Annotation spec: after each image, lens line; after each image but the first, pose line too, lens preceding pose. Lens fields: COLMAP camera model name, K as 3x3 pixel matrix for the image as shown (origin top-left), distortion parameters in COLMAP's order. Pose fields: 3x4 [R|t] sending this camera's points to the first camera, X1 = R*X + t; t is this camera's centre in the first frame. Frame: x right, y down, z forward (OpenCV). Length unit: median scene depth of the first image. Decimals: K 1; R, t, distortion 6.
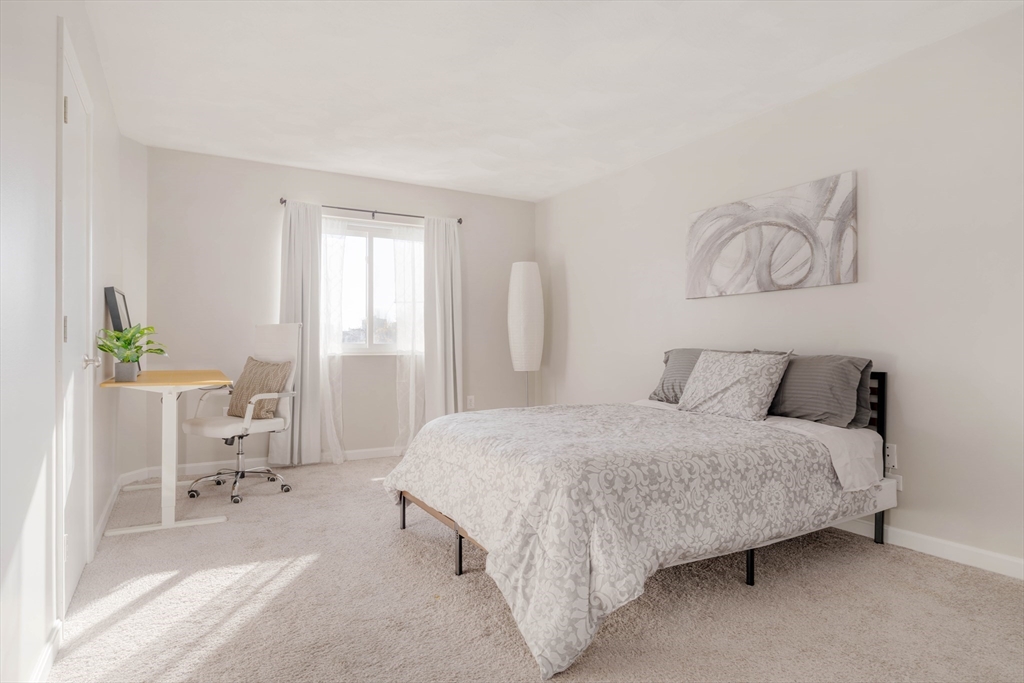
lens RADIAL K [[558.6, 0, 516.0], [0, 558.6, 342.7], [0, 0, 1]] dist [-0.003420, -0.000762]
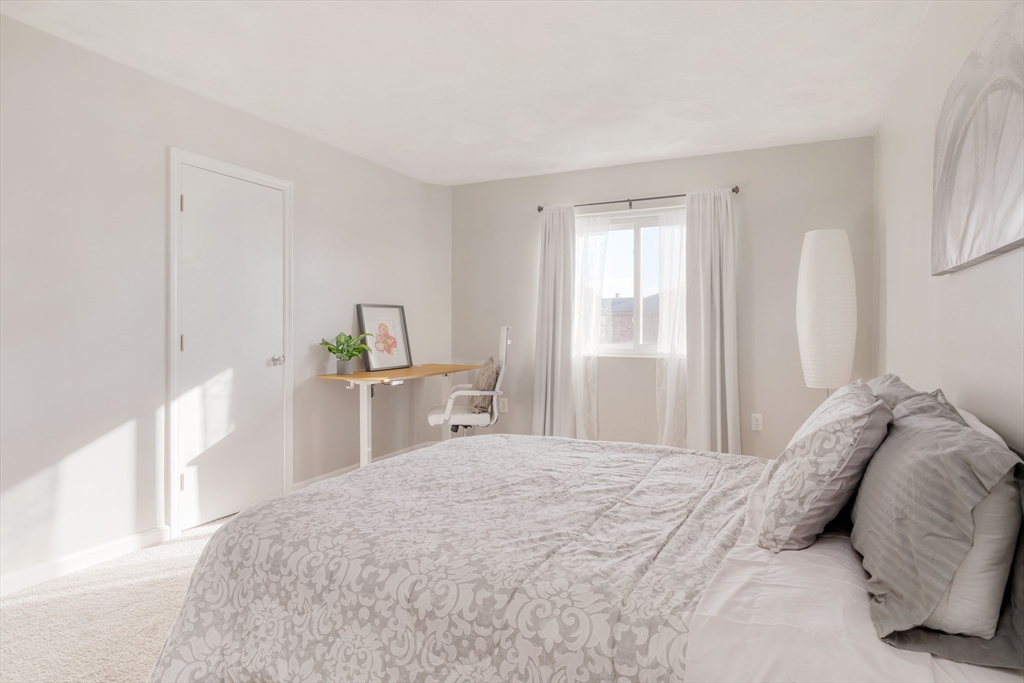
lens RADIAL K [[558.6, 0, 514.2], [0, 558.6, 335.5], [0, 0, 1]] dist [-0.003420, -0.000762]
pose [[0.592105, 0.008309, -0.805818, 0.674167], [-0.000848, 0.999953, 0.009688, -0.040338], [0.805860, -0.005052, 0.592085, 0.552719]]
